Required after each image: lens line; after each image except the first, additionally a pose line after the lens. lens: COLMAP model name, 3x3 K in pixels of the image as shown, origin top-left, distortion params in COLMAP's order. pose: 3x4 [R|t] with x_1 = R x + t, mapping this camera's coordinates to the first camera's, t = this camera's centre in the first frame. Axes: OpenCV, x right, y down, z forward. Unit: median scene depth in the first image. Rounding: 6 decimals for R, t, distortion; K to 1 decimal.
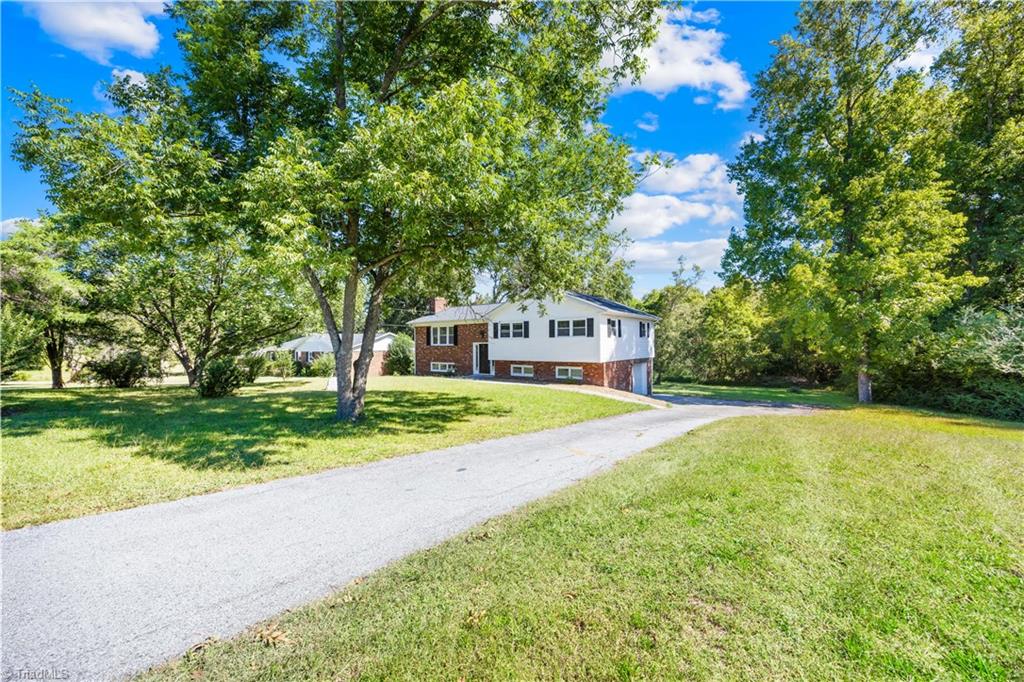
lens RADIAL K [[390.6, 0, 512.0], [0, 390.6, 341.0], [0, 0, 1]] dist [-0.000288, -0.000008]
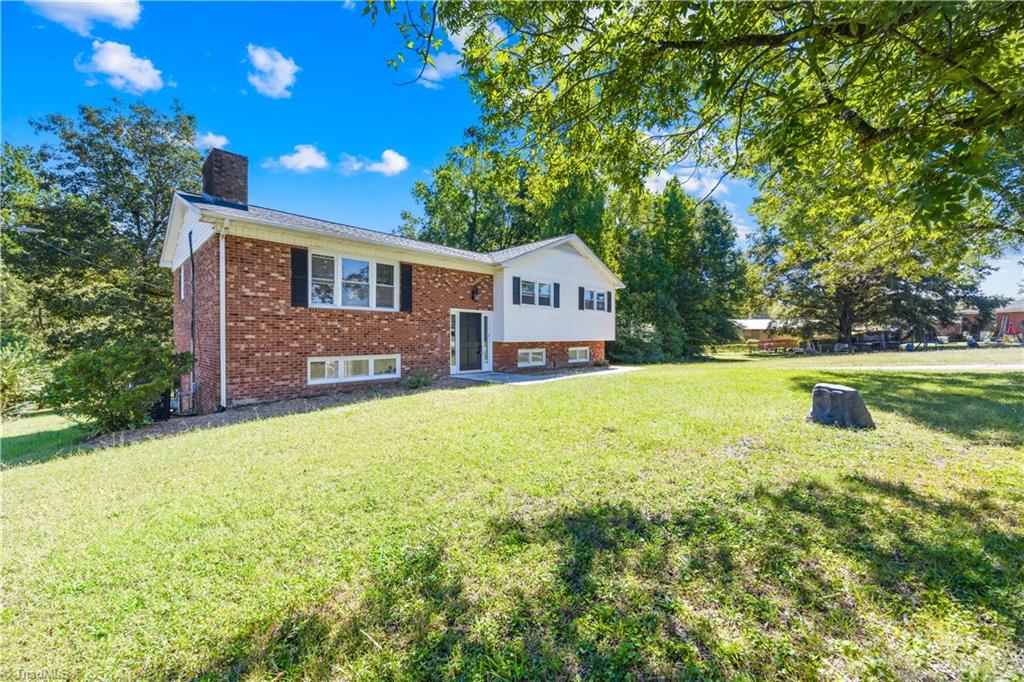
lens RADIAL K [[390.6, 0, 512.0], [0, 390.6, 341.0], [0, 0, 1]] dist [-0.000288, -0.000008]
pose [[0.109884, -0.065806, 0.991764, -0.598934], [-0.075142, 0.994400, 0.074306, 0.003980], [-0.991100, -0.082688, 0.104324, 0.950006]]
